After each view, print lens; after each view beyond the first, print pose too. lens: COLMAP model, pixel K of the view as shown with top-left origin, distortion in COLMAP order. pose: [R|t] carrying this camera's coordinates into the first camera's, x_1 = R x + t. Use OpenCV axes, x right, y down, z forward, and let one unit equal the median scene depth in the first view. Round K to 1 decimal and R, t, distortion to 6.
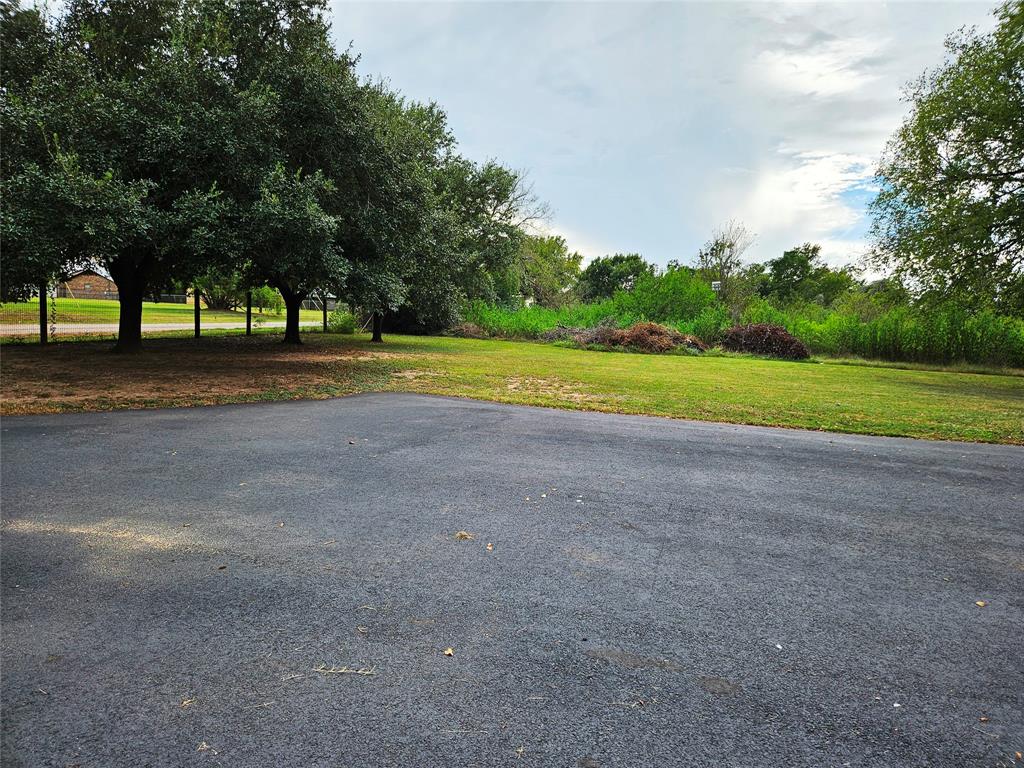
lens RADIAL K [[679.3, 0, 516.0], [0, 679.3, 385.4], [0, 0, 1]] dist [0.041600, -0.035564]
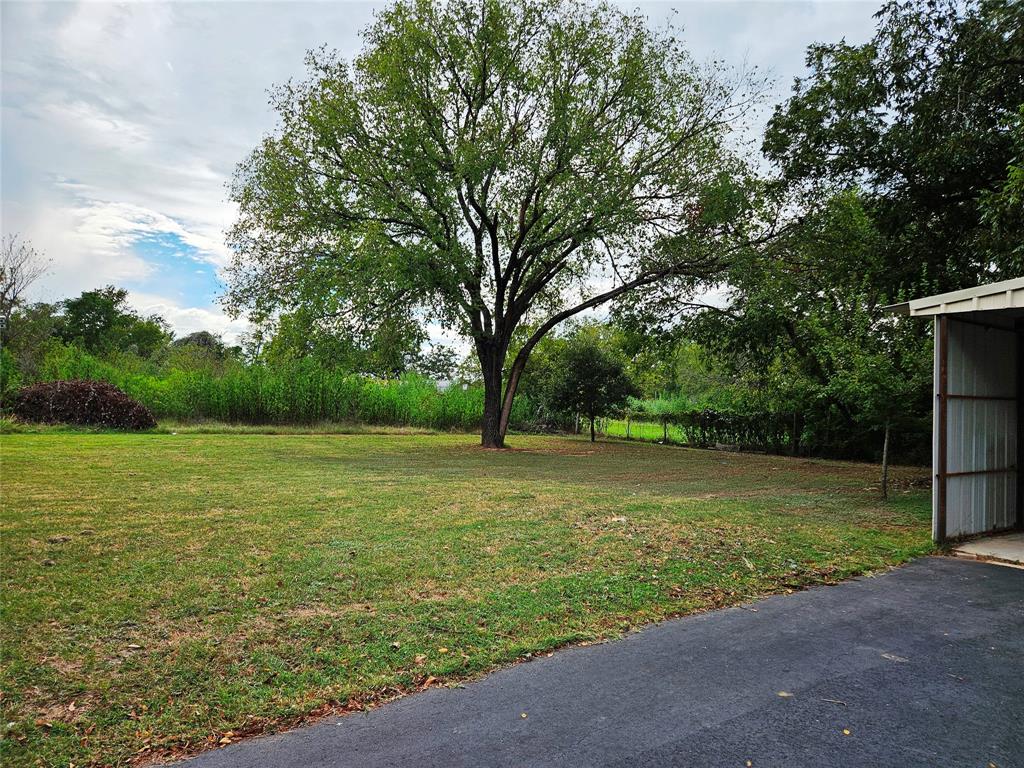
lens RADIAL K [[679.3, 0, 528.5], [0, 679.3, 385.3], [0, 0, 1]] dist [0.041600, -0.035564]
pose [[0.573935, -0.005971, 0.818879, 0.036229], [0.070567, 0.996614, -0.042192, -0.016811], [-0.815854, 0.082001, 0.572414, 0.164851]]
